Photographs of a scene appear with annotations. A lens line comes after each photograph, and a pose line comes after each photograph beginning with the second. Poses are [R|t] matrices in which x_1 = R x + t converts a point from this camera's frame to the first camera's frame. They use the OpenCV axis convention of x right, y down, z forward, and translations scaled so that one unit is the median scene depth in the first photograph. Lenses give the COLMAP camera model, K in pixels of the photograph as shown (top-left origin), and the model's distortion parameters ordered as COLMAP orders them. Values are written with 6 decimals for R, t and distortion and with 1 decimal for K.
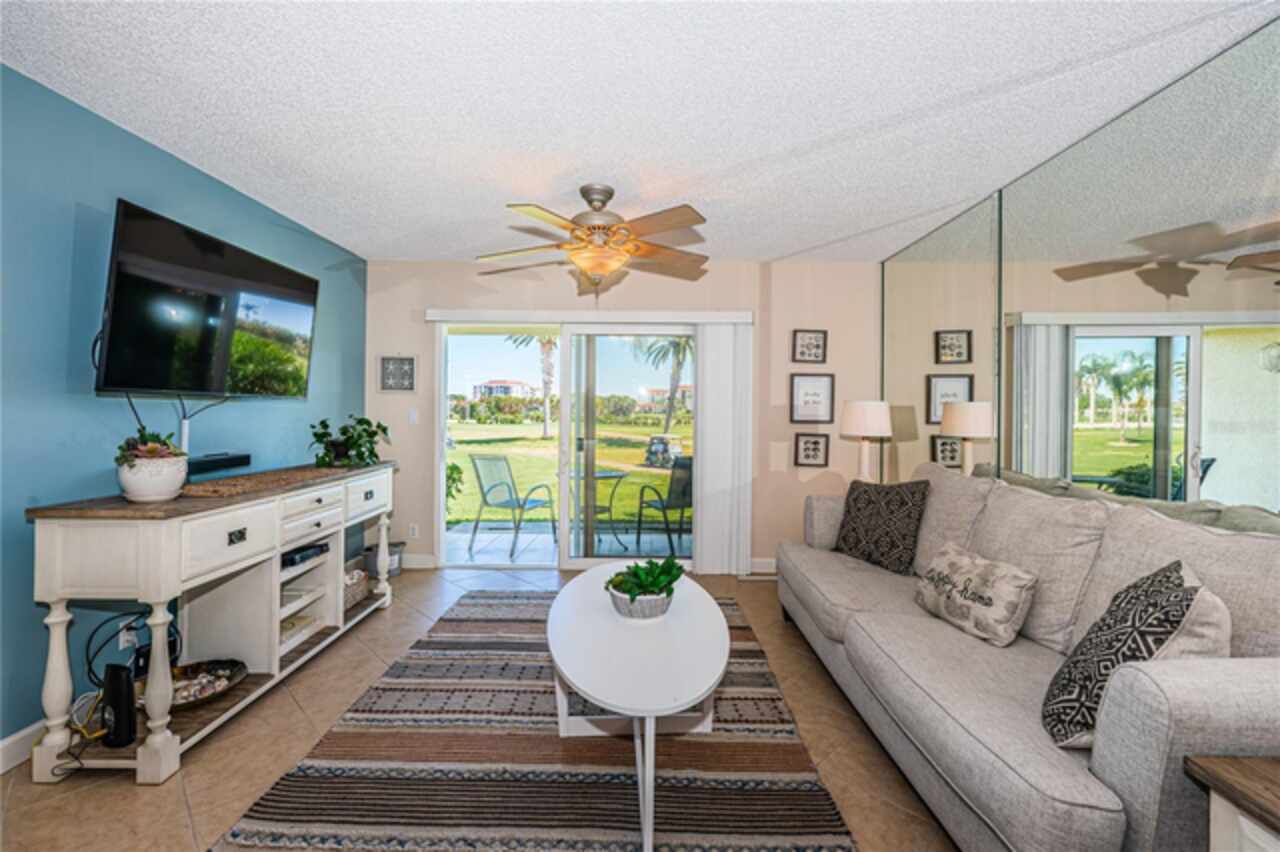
lens RADIAL K [[542.6, 0, 637.0], [0, 542.6, 410.4], [0, 0, 1]] dist [-0.001663, -0.000282]
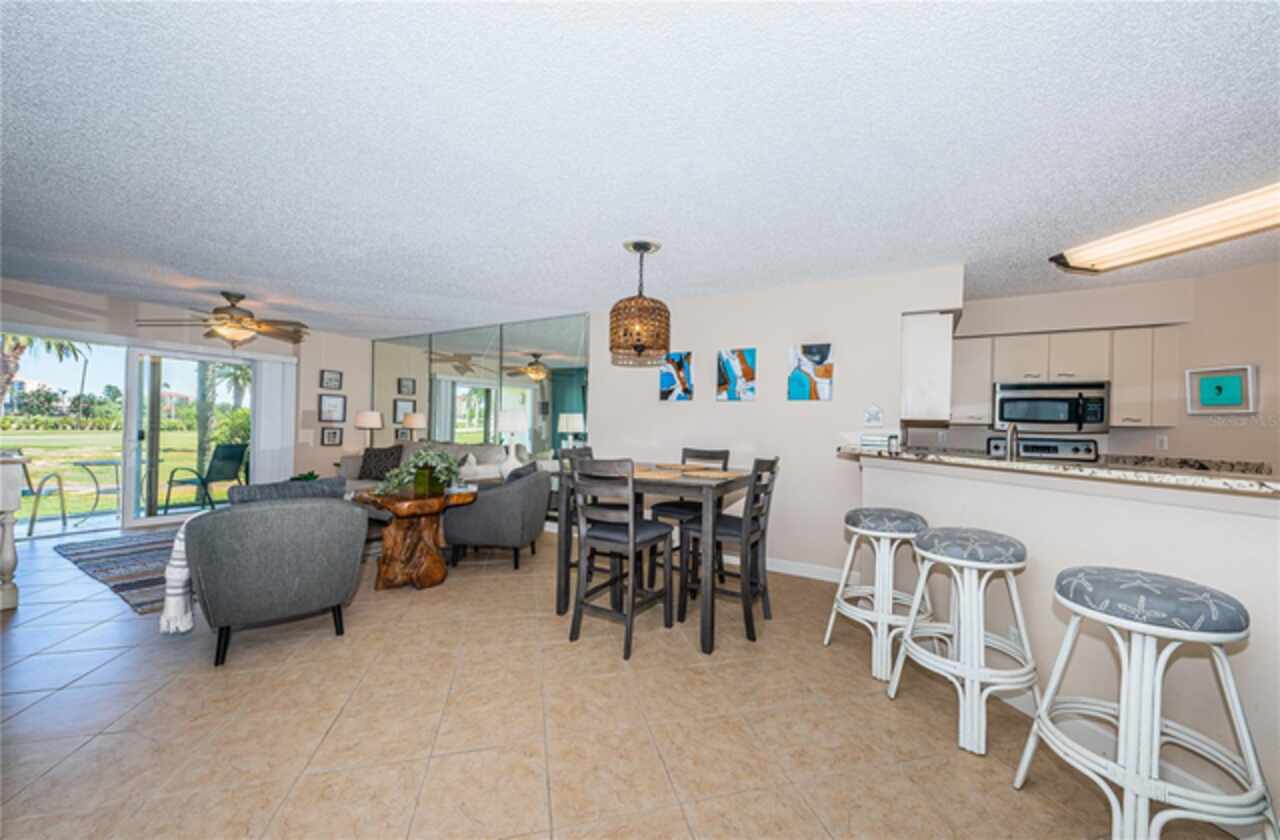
lens RADIAL K [[464.3, 0, 647.9], [0, 464.3, 423.1], [0, 0, 1]] dist [0.006156, -0.000251]
pose [[0.494716, 0.009746, 0.869000, -0.514262], [-0.020155, 0.999797, 0.000261, 0.005553], [-0.868821, -0.017644, 0.494812, -0.698415]]
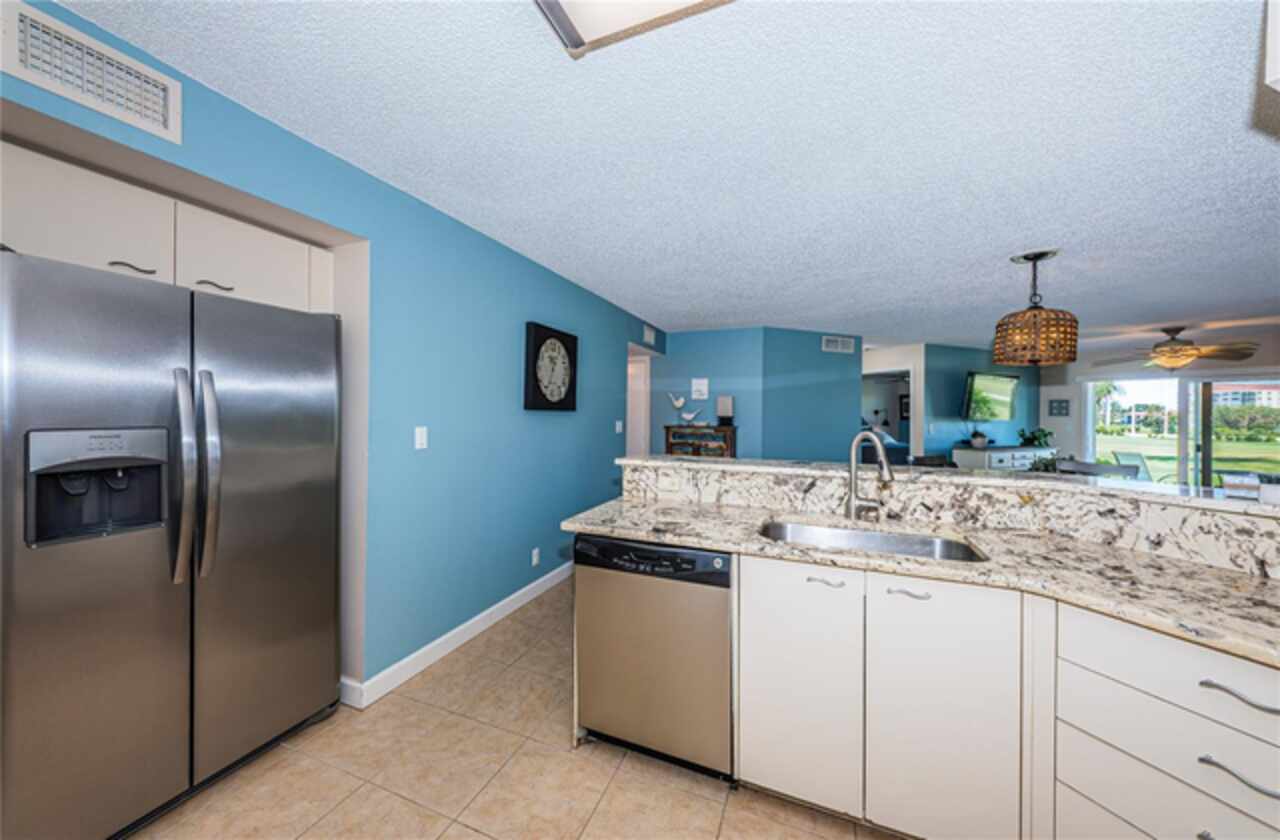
lens RADIAL K [[453.2, 0, 640.0], [0, 453.2, 420.0], [0, 0, 1]] dist [0.012542, 0.000014]
pose [[0.400704, 0.009379, -0.916160, 0.522337], [-0.010312, 0.999930, 0.005726, -0.014367], [0.916149, 0.007153, 0.400773, -1.170284]]
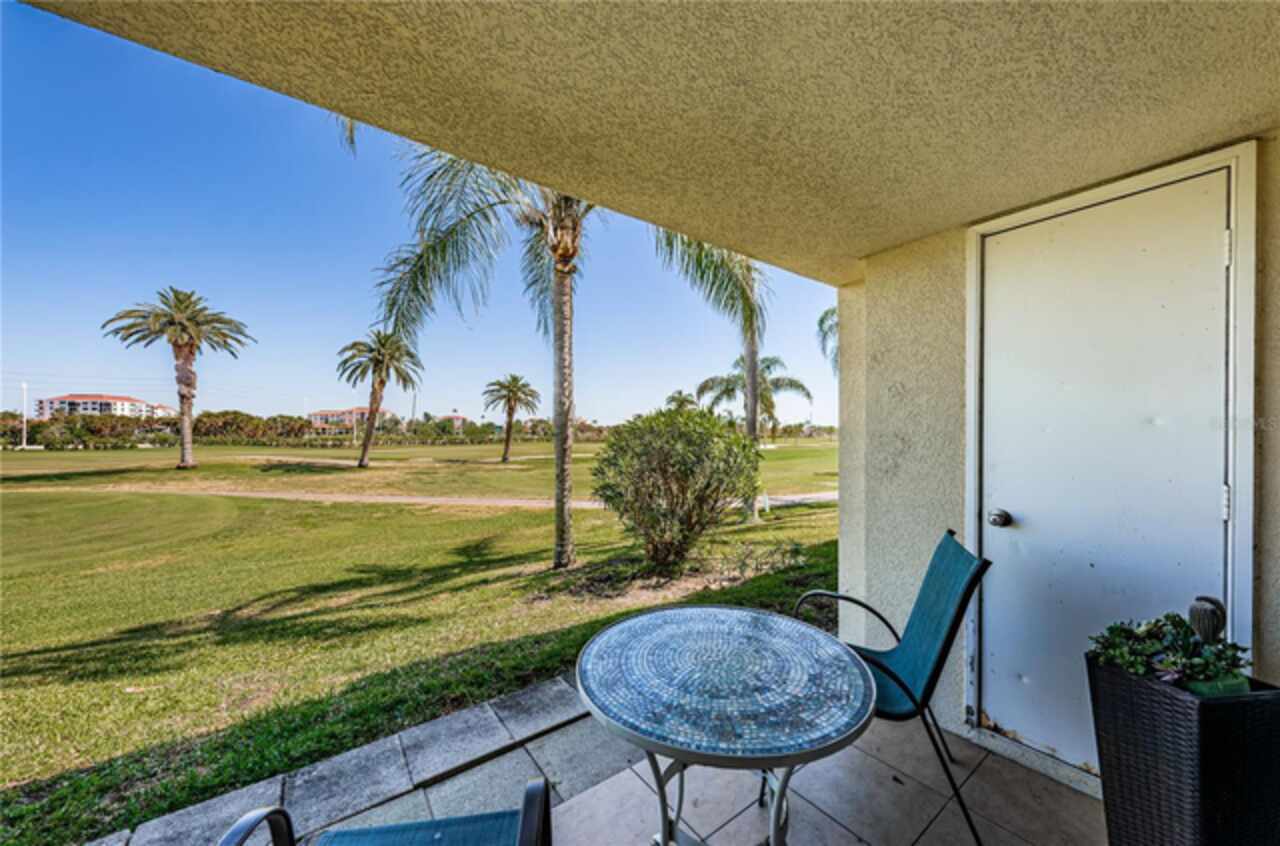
lens RADIAL K [[445.9, 0, 634.3], [0, 445.9, 430.2], [0, 0, 1]] dist [-0.000696, -0.000223]
pose [[0.803866, -0.002038, 0.594807, -0.298524], [0.003427, 0.999993, -0.001205, 0.012481], [-0.594801, 0.003007, 0.803868, 1.064802]]
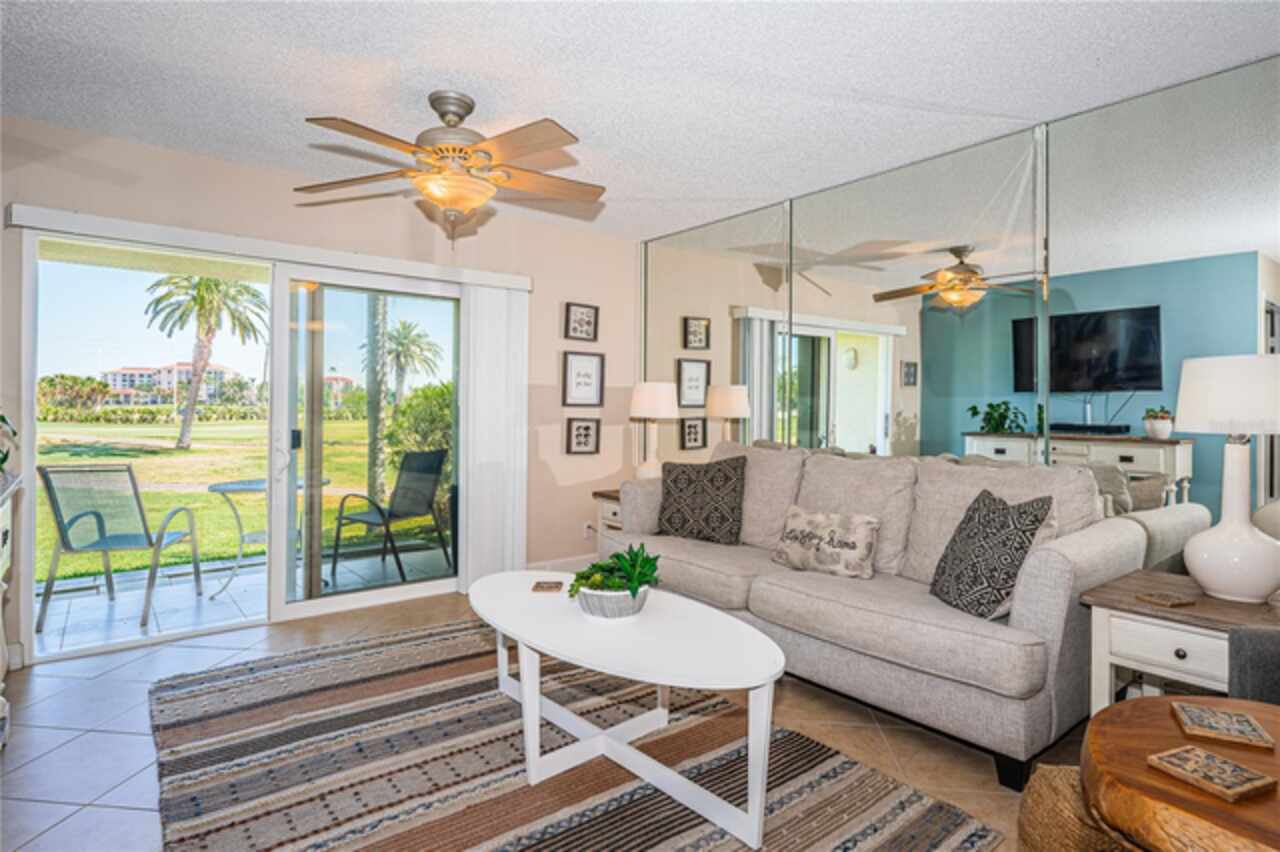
lens RADIAL K [[673.8, 0, 638.4], [0, 673.8, 403.8], [0, 0, 1]] dist [0.002271, -0.000078]
pose [[0.779616, 0.000033, 0.626258, -0.316252], [-0.002938, 0.999989, 0.003604, 0.014418], [-0.626251, -0.004650, 0.779607, 0.058701]]
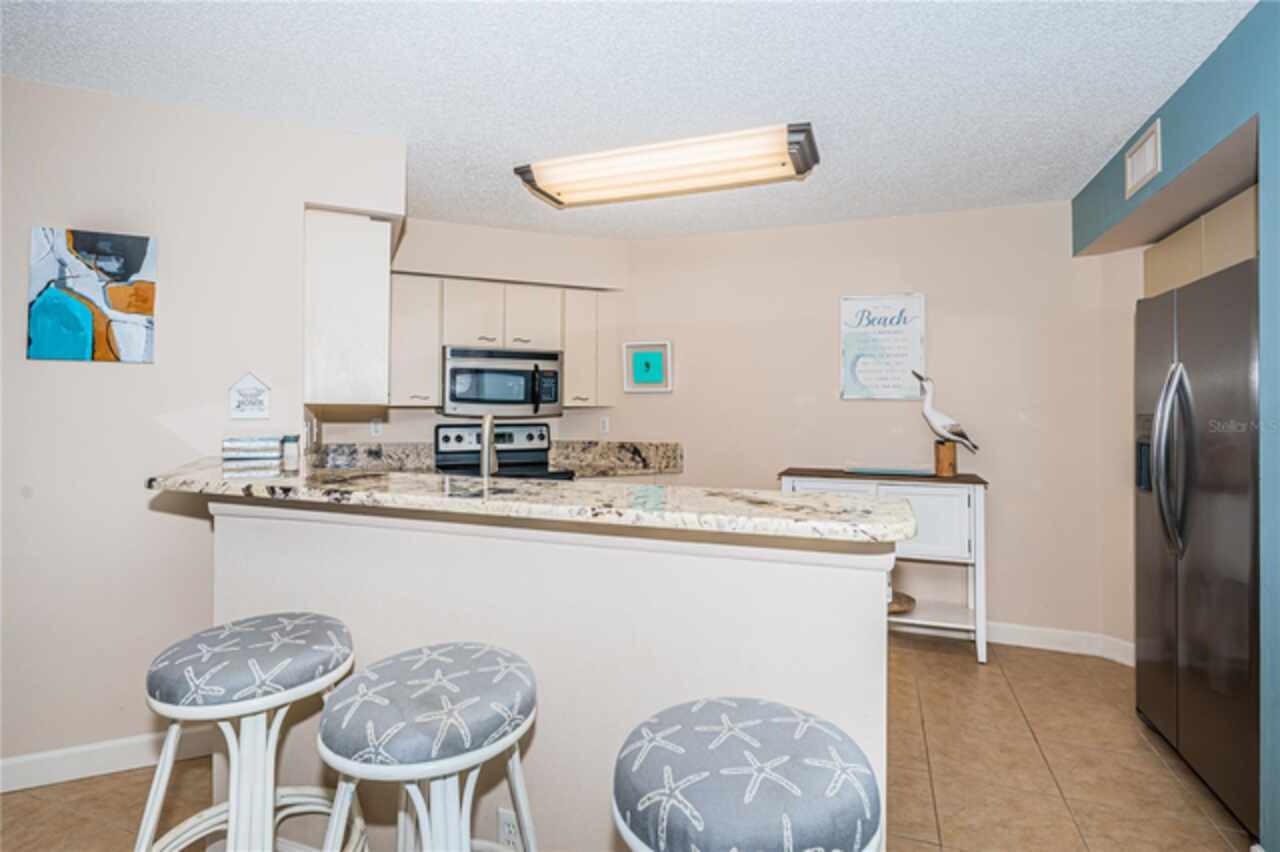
lens RADIAL K [[637.0, 0, 636.8], [0, 637.0, 396.6], [0, 0, 1]] dist [0.001914, 0.000448]
pose [[-0.424734, 0.008543, 0.905278, -0.244513], [-0.003179, 0.999935, -0.010927, -0.011631], [-0.905313, -0.007519, -0.424680, -0.707858]]
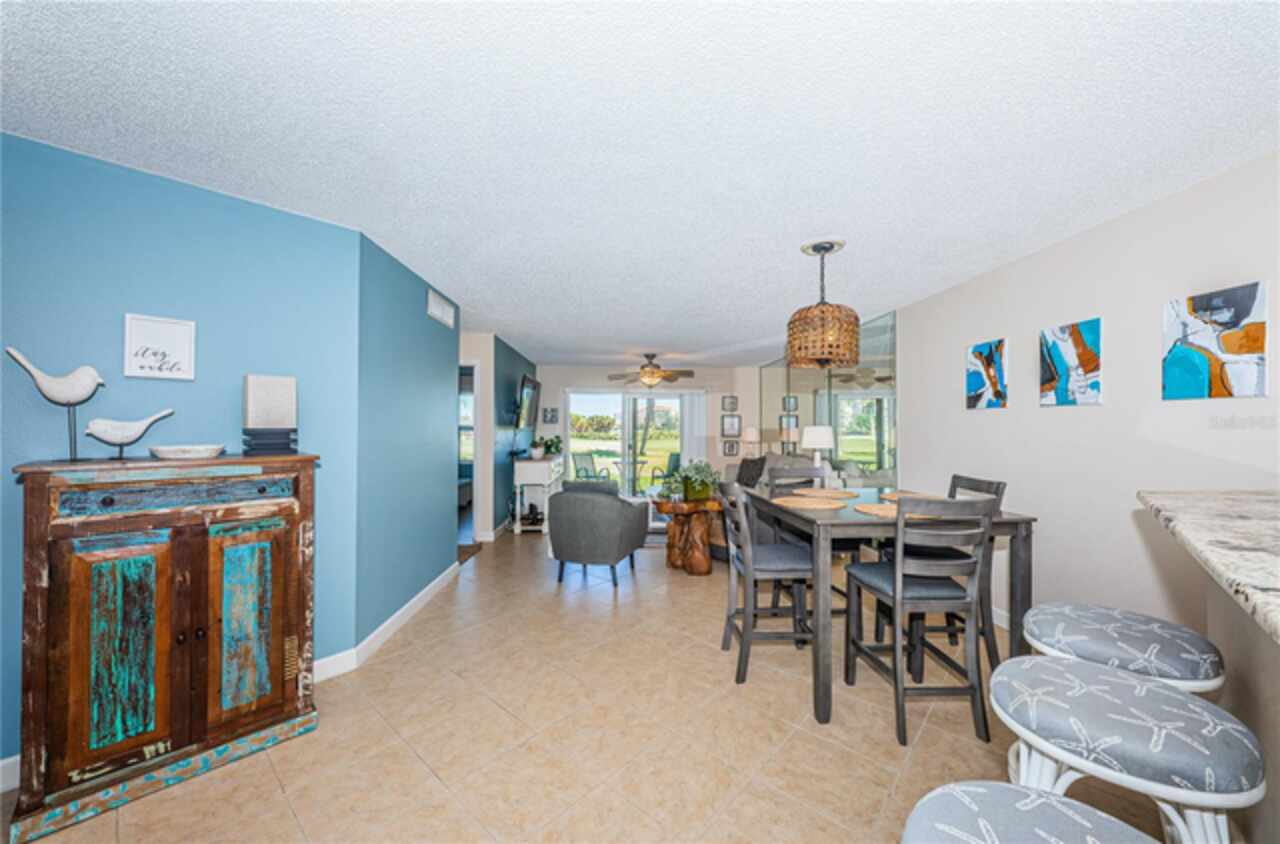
lens RADIAL K [[467.0, 0, 640.0], [0, 467.0, 422.0], [0, 0, 1]] dist [0.001878, 0.000157]
pose [[0.998293, -0.004783, 0.058202, -0.182666], [0.005447, 0.999922, -0.011266, -0.018759], [-0.058144, 0.011564, 0.998241, -0.967287]]
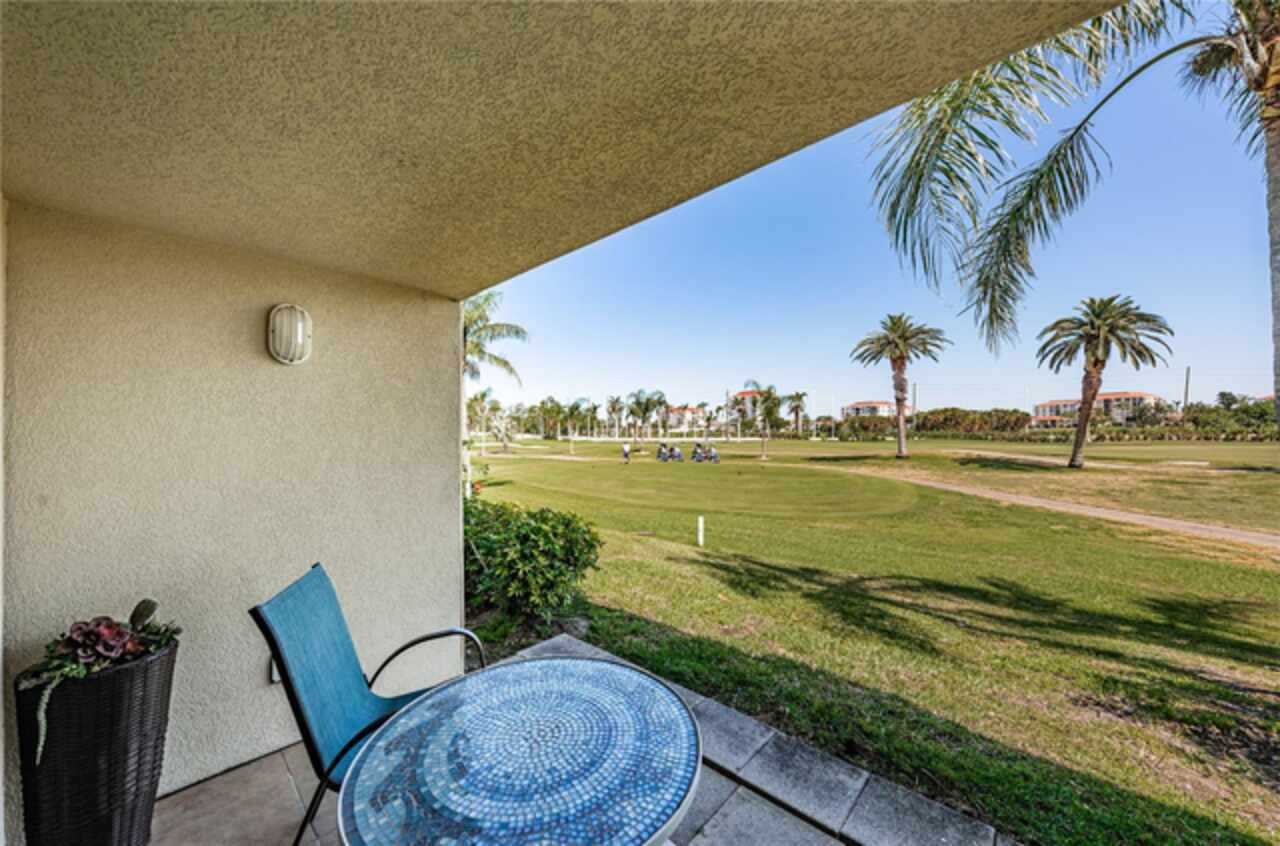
lens RADIAL K [[442.3, 0, 640.0], [0, 442.3, 423.0], [0, 0, 1]] dist [0.002108, 0.000078]
pose [[0.746500, -0.033338, -0.664549, 0.096171], [0.023041, 0.999440, -0.024256, -0.003258], [0.664986, 0.002796, 0.746851, 1.119907]]
